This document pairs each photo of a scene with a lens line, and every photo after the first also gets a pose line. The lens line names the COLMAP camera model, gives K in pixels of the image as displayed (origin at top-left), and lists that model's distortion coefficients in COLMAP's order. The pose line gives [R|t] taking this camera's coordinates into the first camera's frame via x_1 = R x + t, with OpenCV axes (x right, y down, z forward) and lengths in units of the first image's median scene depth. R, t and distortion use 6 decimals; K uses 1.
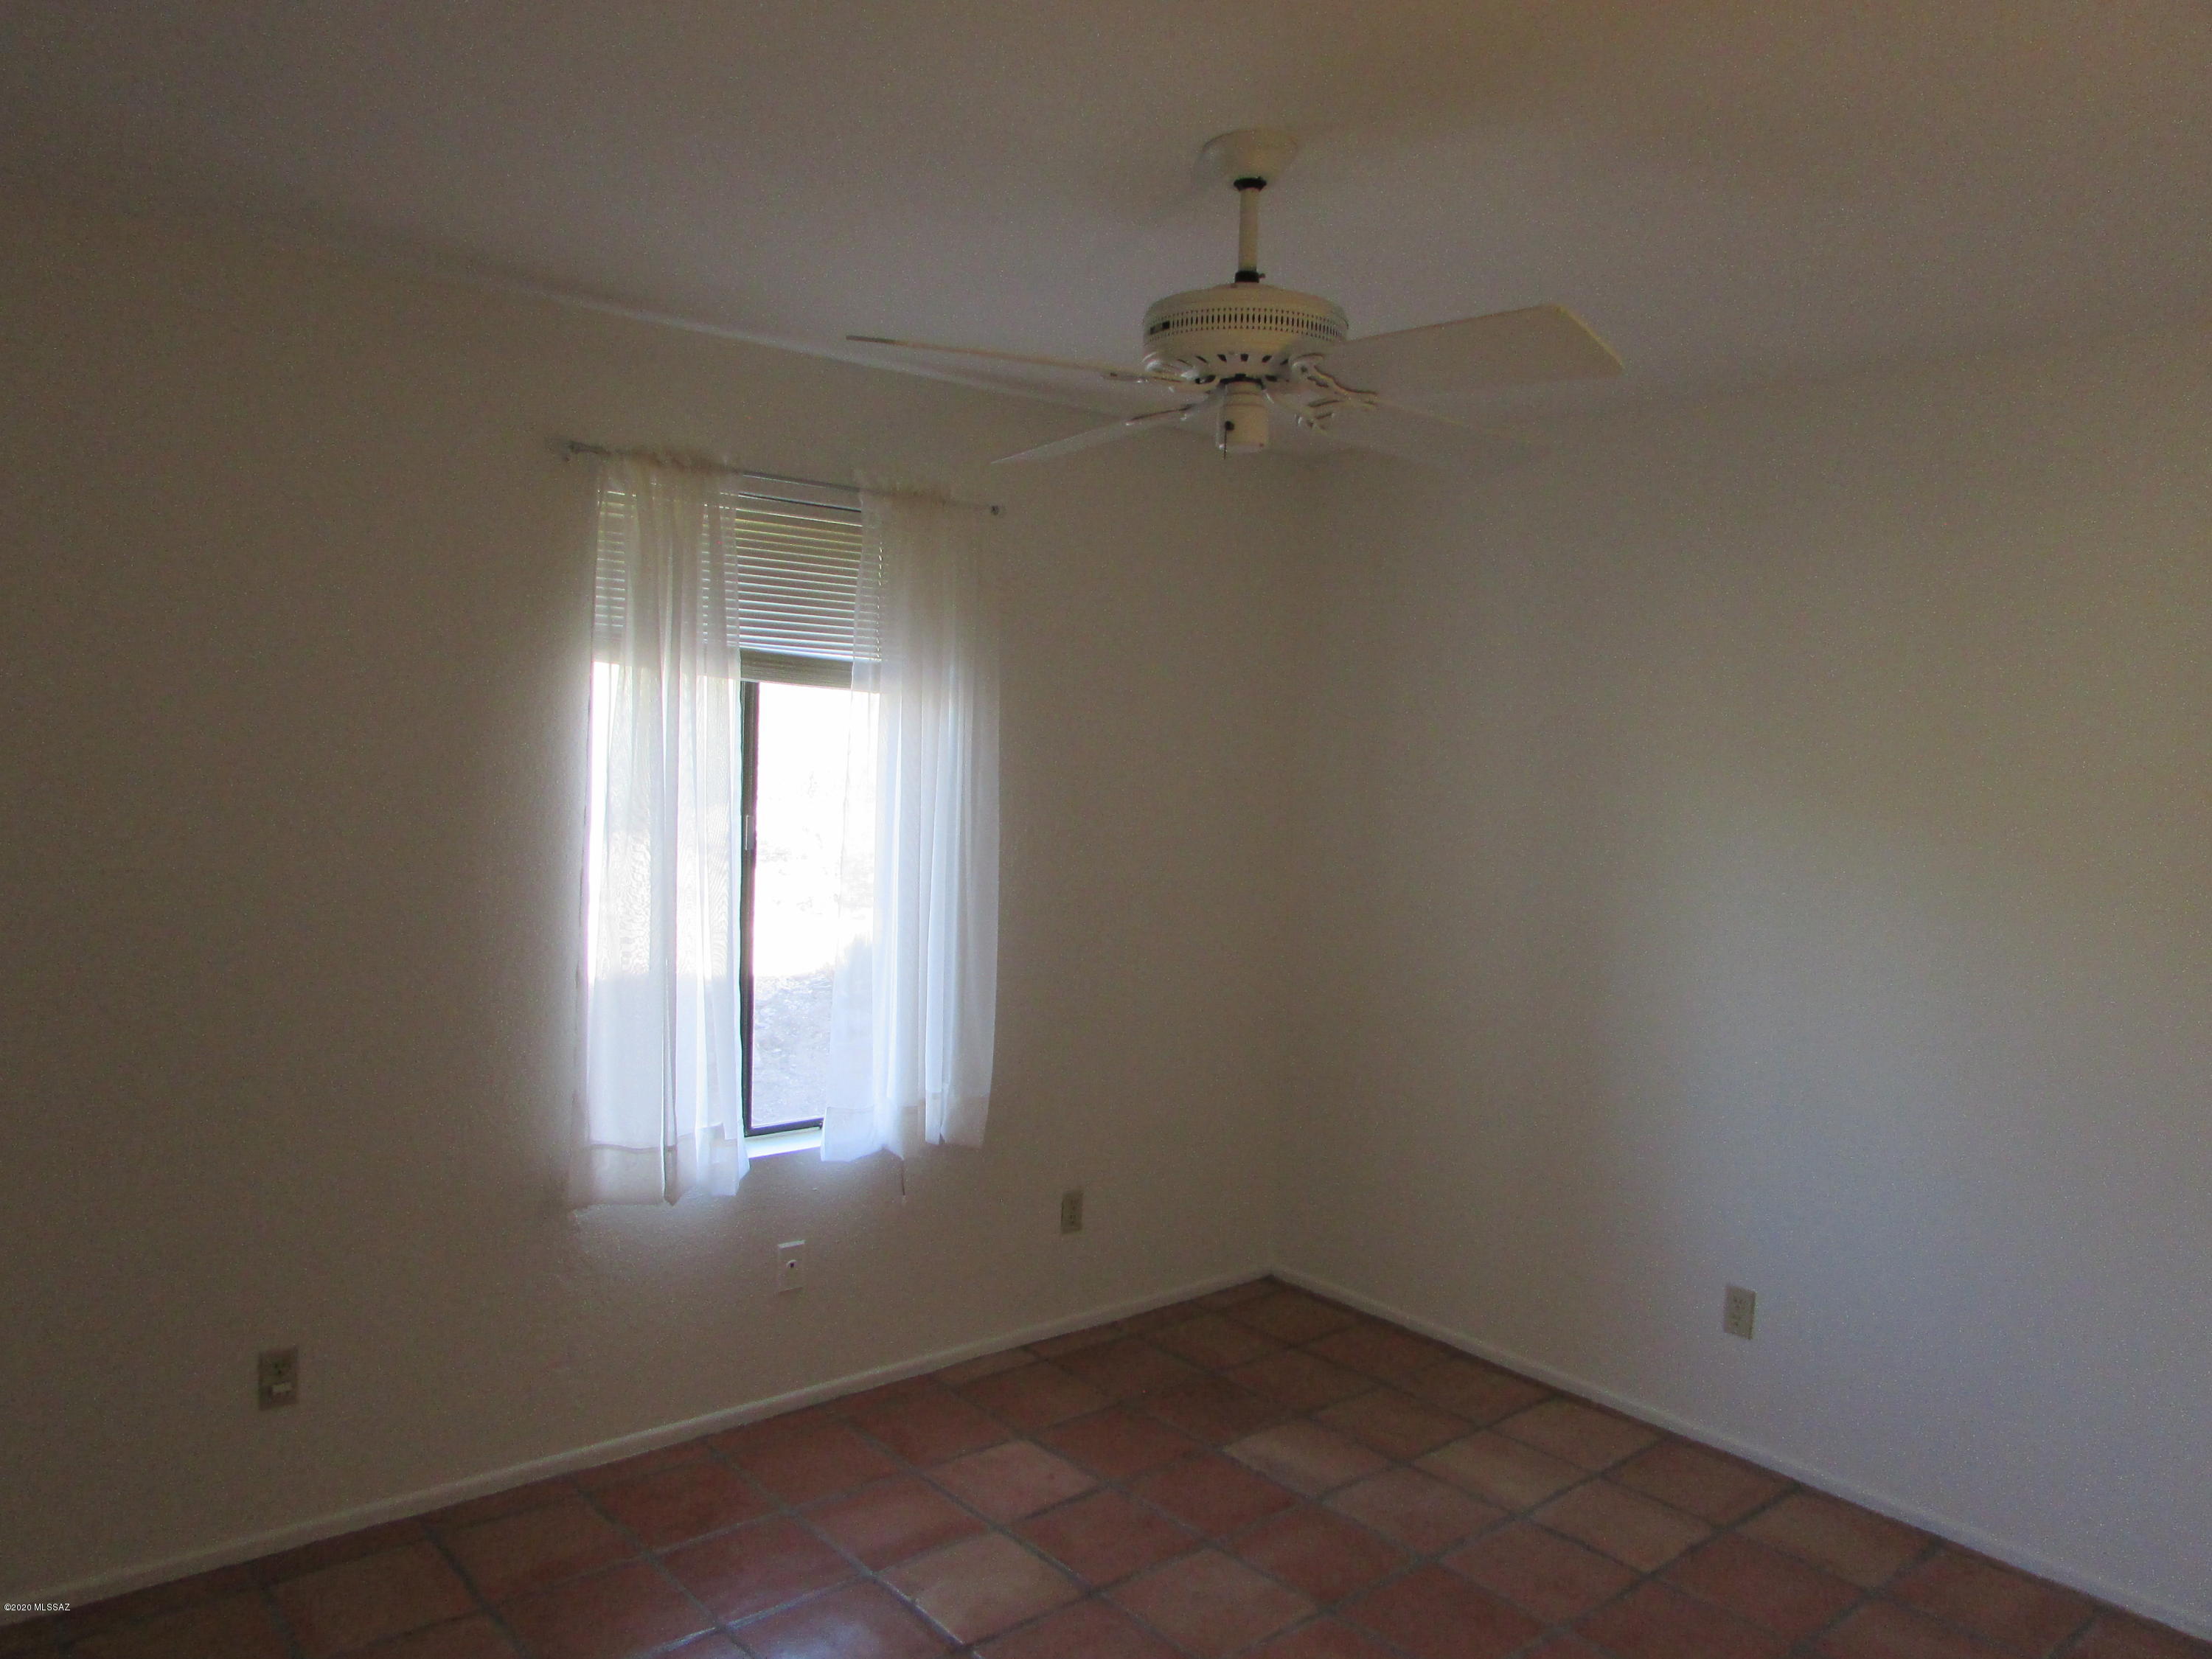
lens RADIAL K [[1573.7, 0, 1106.0], [0, 1573.7, 829.5], [0, 0, 1]] dist [0.001702, 0.001409]
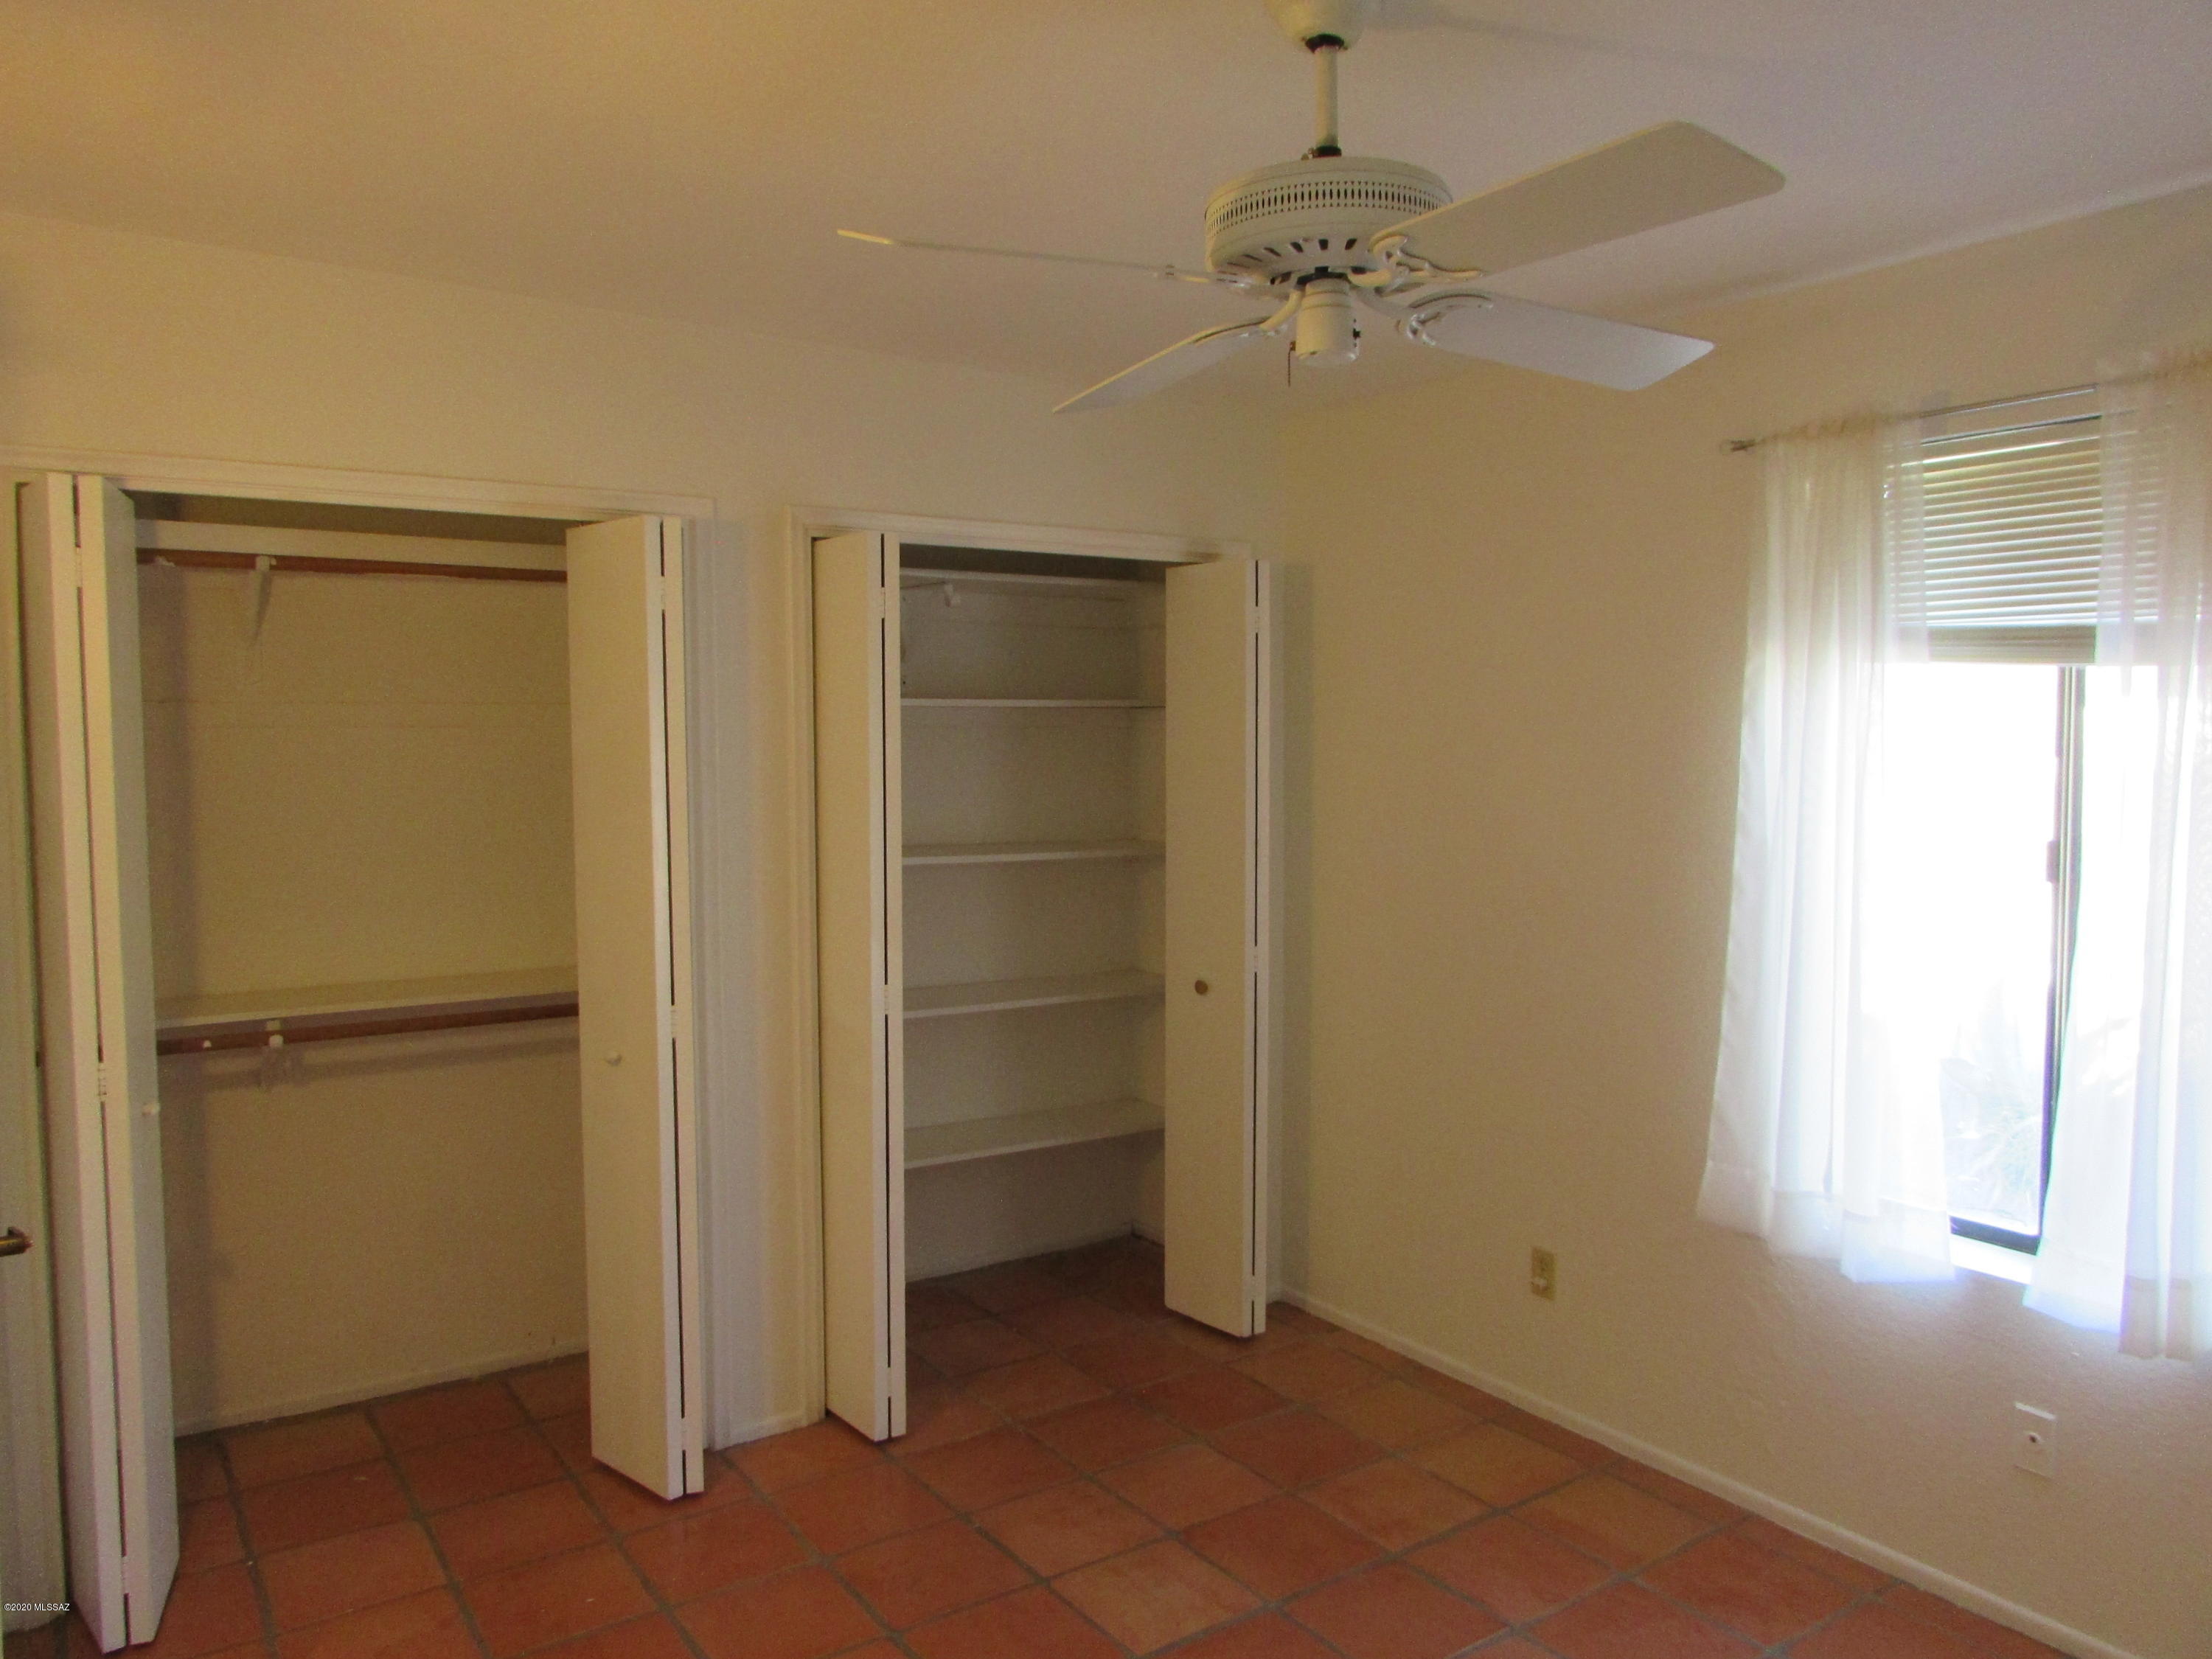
lens RADIAL K [[1555.7, 0, 1106.0], [0, 1555.7, 829.5], [0, 0, 1]] dist [-0.002884, -0.000976]
pose [[-0.089738, 0.010437, -0.995911, 0.619693], [-0.073851, 0.997123, 0.017104, 0.008206], [0.993224, 0.075083, -0.088709, 0.654972]]
